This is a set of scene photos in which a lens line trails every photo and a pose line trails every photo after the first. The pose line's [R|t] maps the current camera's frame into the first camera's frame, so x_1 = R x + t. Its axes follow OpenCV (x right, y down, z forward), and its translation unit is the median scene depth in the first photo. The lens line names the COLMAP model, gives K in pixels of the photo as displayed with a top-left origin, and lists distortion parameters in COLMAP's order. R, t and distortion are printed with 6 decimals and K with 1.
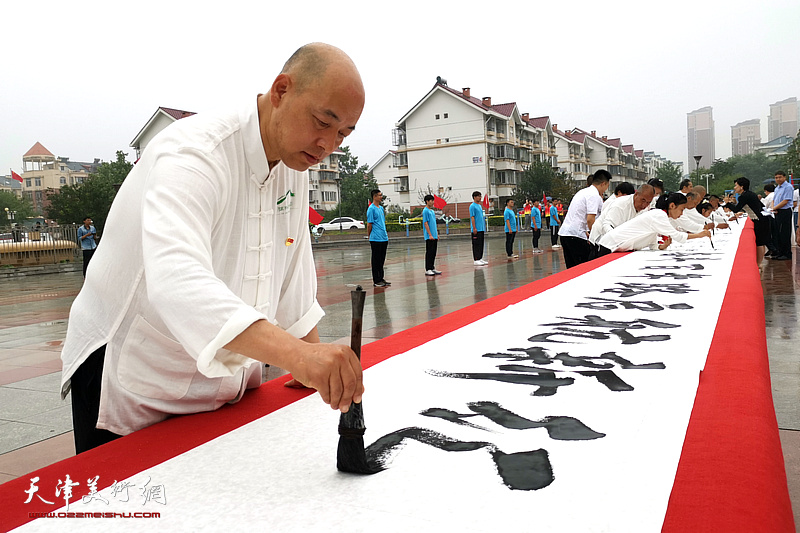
lens RADIAL K [[631.4, 0, 400.0], [0, 631.4, 266.5], [0, 0, 1]] dist [0.047035, -0.071078]
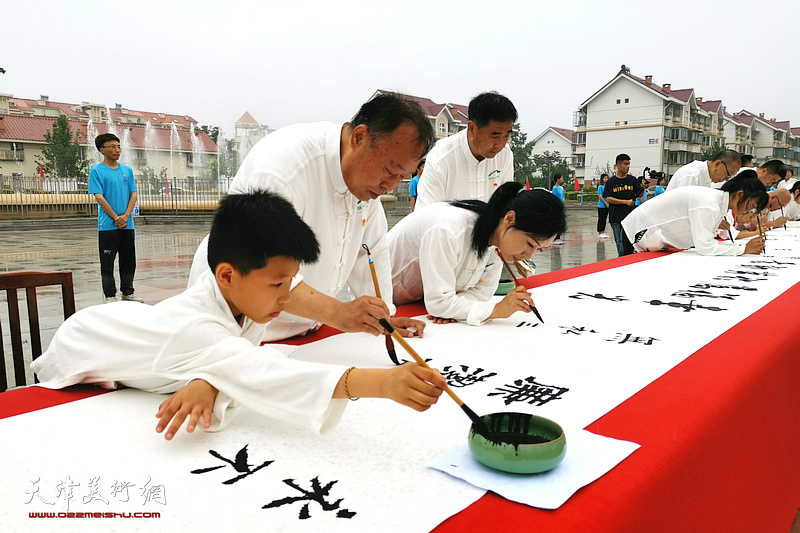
lens RADIAL K [[613.0, 0, 398.5], [0, 613.0, 279.6], [0, 0, 1]] dist [0.046959, -0.037483]
pose [[0.978937, 0.075696, -0.189611, -0.082369], [-0.061810, 0.995026, 0.078117, 0.015558], [0.194581, -0.064751, 0.978747, -0.155743]]
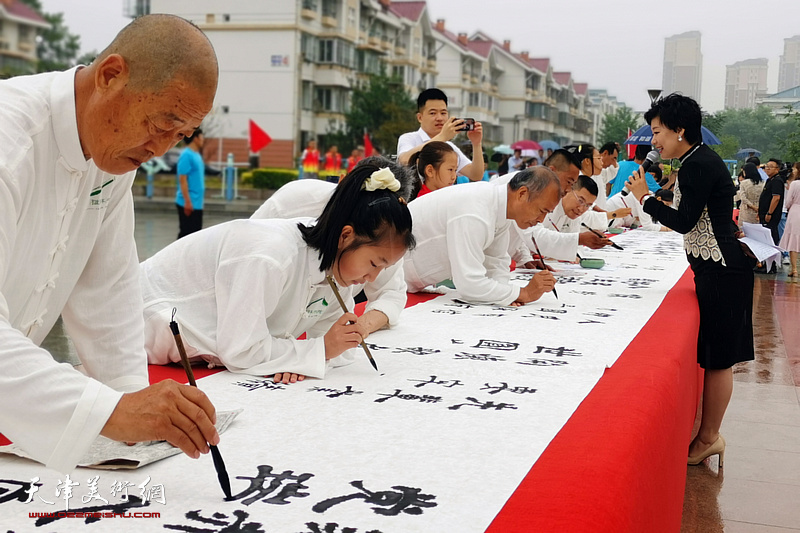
lens RADIAL K [[1039.6, 0, 400.0], [0, 1039.6, 266.5], [0, 0, 1]] dist [-0.001013, 0.041288]
pose [[0.979279, 0.073393, 0.188750, 0.060828], [-0.076681, 0.997004, 0.010168, -0.011588], [-0.187438, -0.024431, 0.981973, 0.106014]]
